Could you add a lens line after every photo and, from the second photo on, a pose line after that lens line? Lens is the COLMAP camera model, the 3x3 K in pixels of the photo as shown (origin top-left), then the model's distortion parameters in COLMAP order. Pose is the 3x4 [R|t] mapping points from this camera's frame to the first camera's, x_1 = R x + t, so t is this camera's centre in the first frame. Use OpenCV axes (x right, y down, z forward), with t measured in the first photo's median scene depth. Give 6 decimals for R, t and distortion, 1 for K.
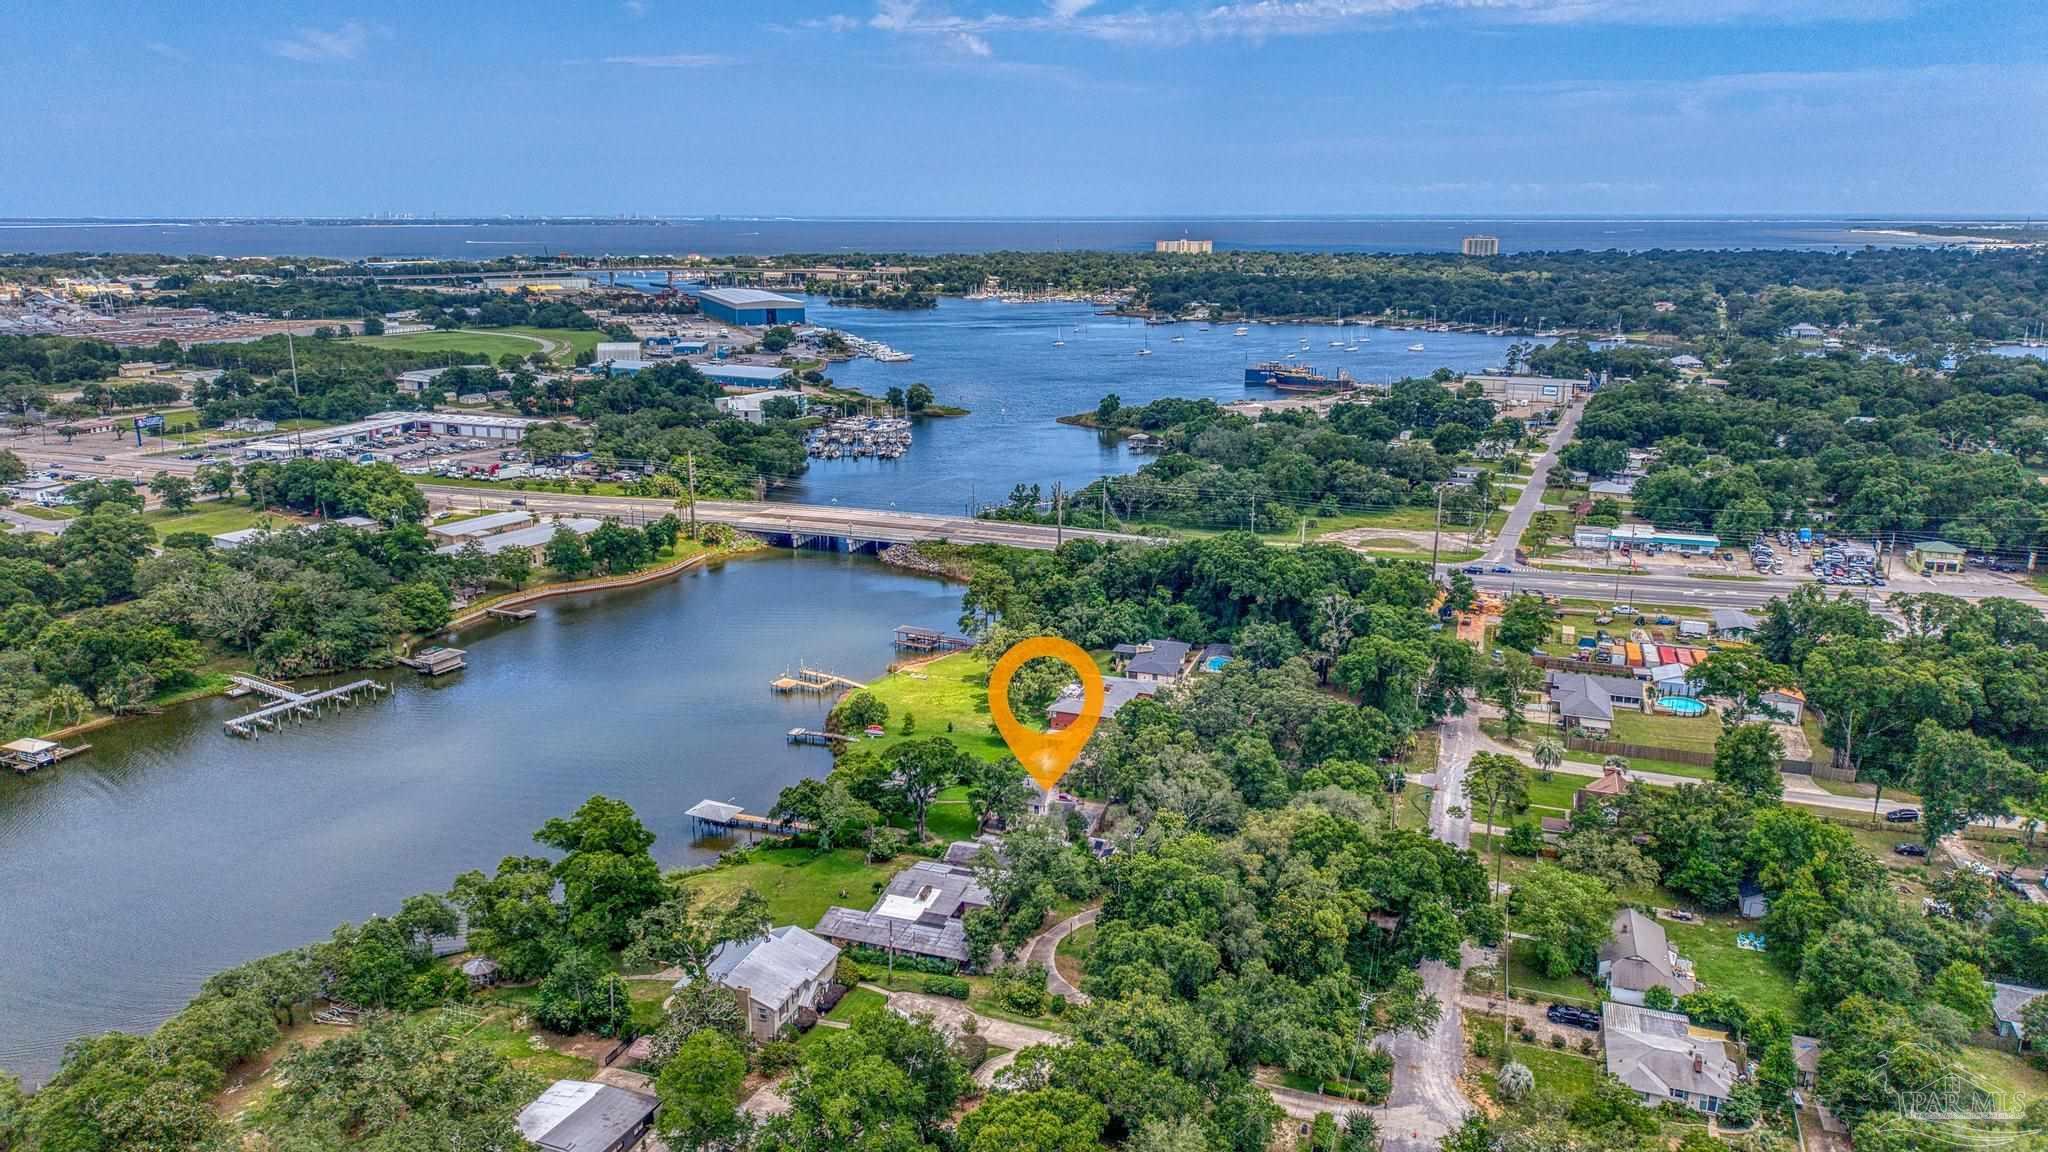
lens RADIAL K [[1441.8, 0, 1024.0], [0, 1441.8, 576.0], [0, 0, 1]] dist [0.005807, -0.001642]
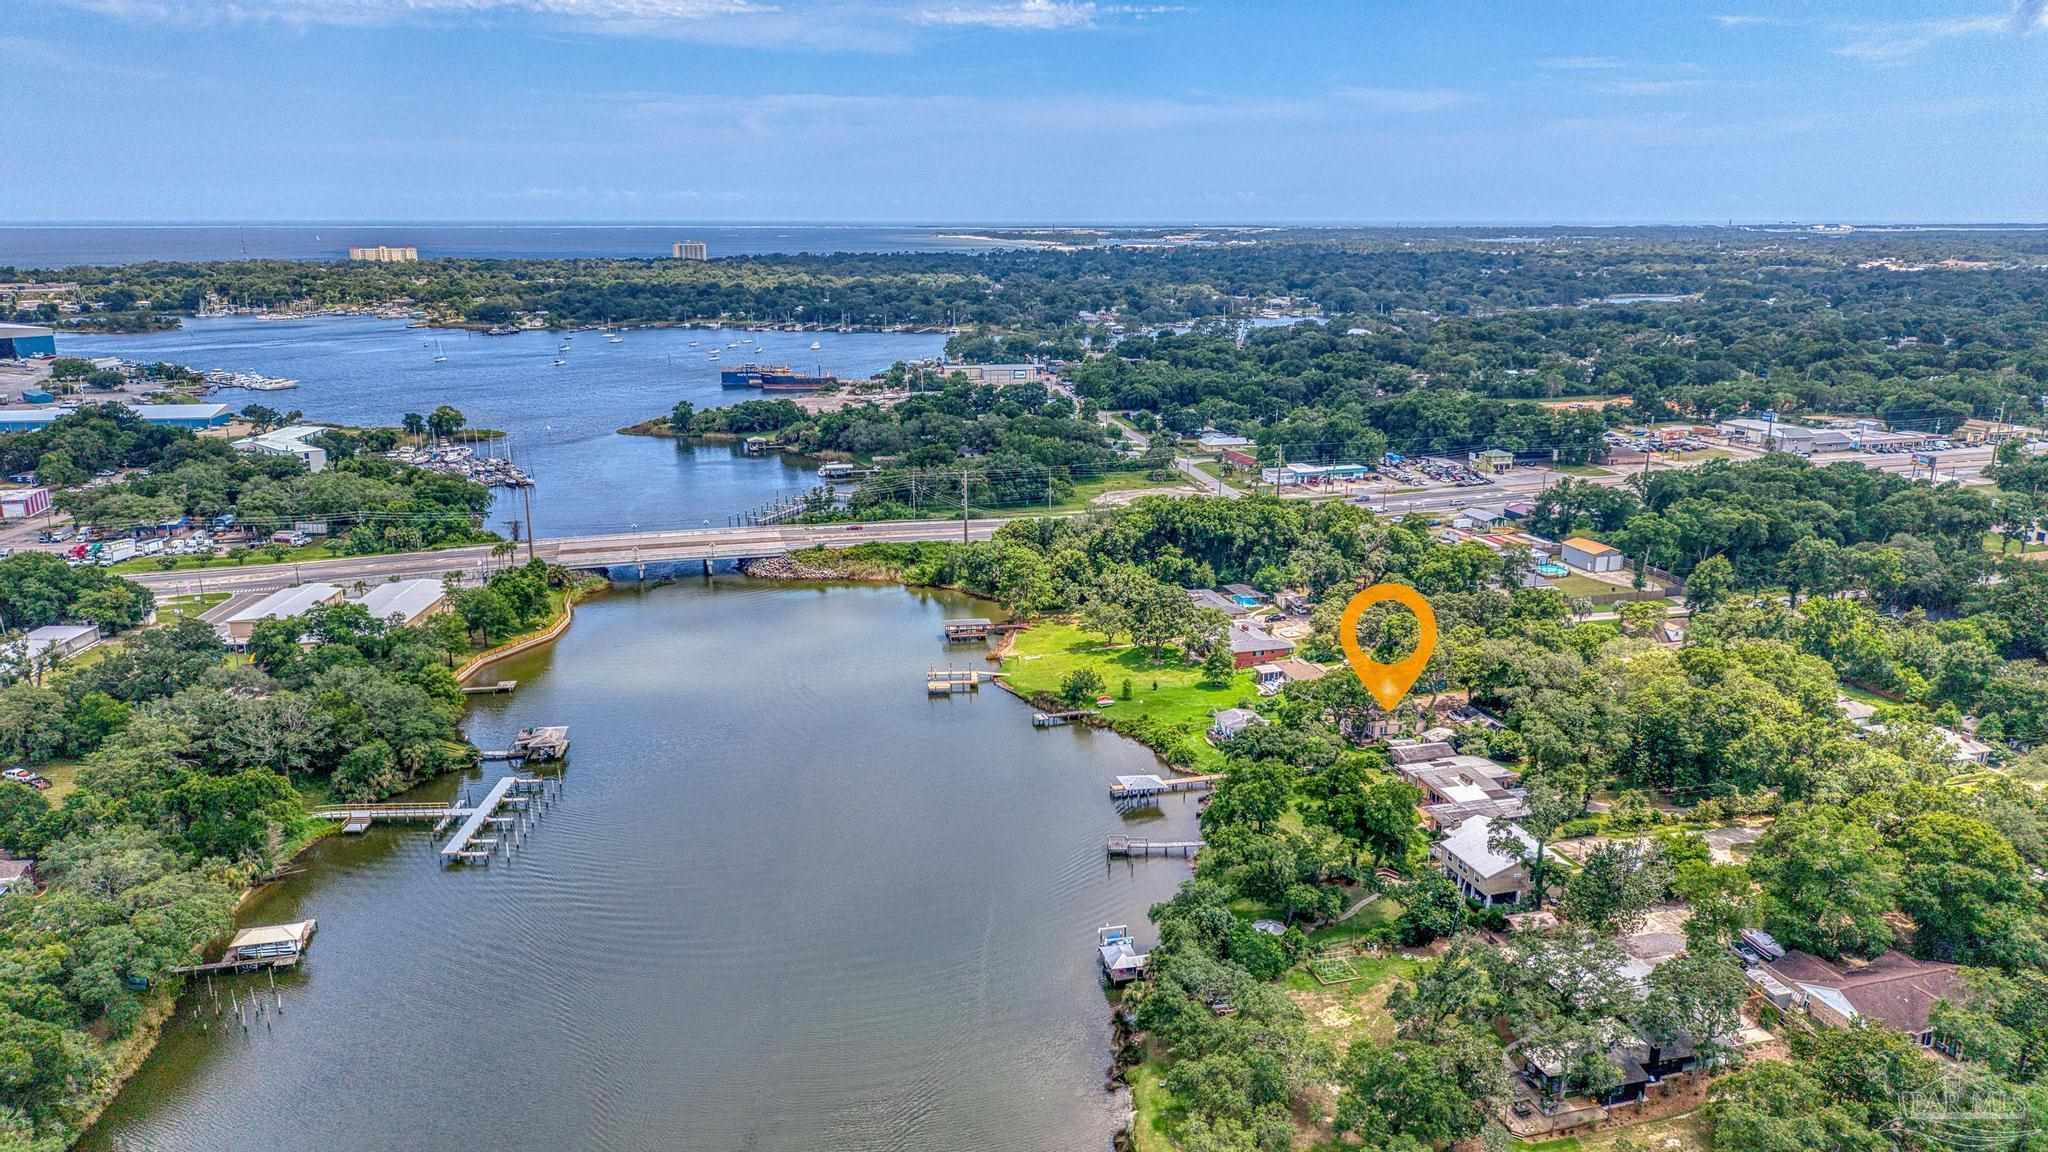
lens RADIAL K [[1441.8, 0, 1024.0], [0, 1441.8, 576.0], [0, 0, 1]] dist [0.005807, -0.001642]
pose [[0.800605, -0.142685, 0.581956, -0.128015], [0.144613, 0.988535, 0.043424, -0.006441], [-0.581480, 0.049393, 0.812060, 0.025727]]
